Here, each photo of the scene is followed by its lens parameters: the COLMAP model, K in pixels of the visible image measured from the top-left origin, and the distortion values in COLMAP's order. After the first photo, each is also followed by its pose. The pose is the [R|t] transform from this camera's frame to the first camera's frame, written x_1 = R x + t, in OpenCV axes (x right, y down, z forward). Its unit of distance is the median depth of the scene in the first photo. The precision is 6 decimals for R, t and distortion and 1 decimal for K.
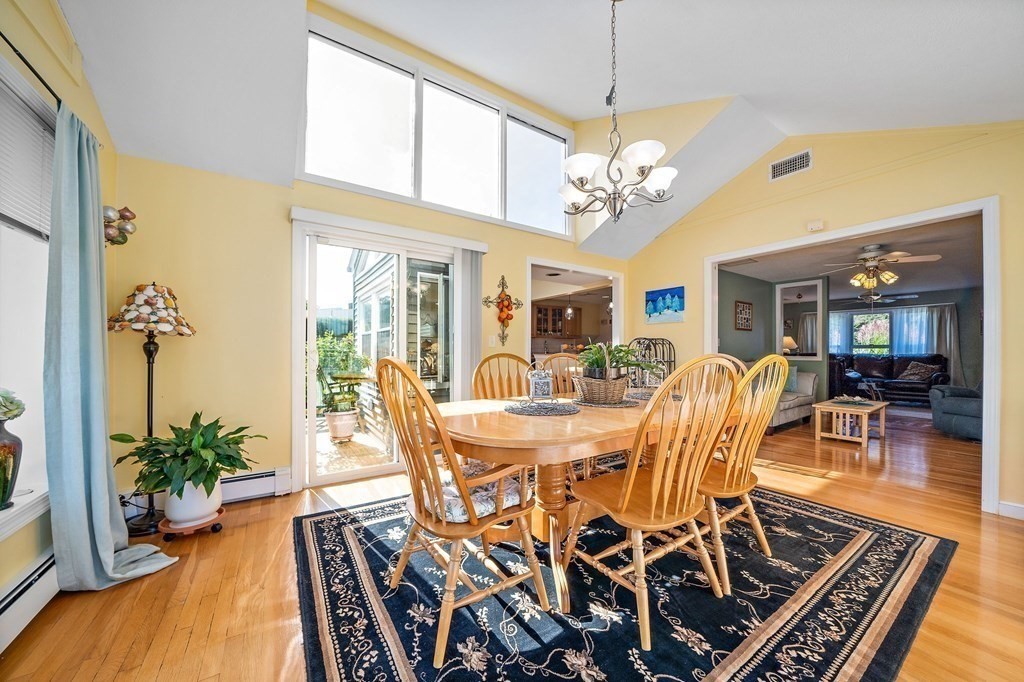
lens RADIAL K [[354.5, 0, 509.7], [0, 354.5, 346.6], [0, 0, 1]] dist [-0.025073, -0.000067]
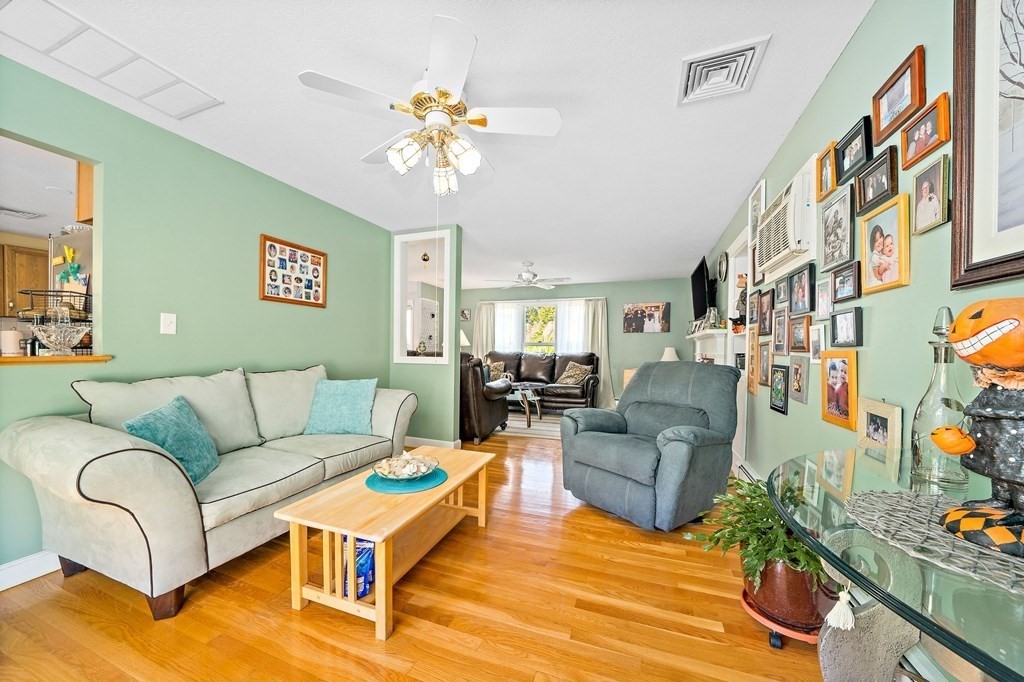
lens RADIAL K [[354.5, 0, 509.7], [0, 354.5, 346.6], [0, 0, 1]] dist [-0.025073, -0.000067]
pose [[0.804065, 0.010784, 0.594444, 0.568827], [-0.015237, 0.999881, 0.002471, 0.006346], [-0.594347, -0.011044, 0.804133, 0.404988]]
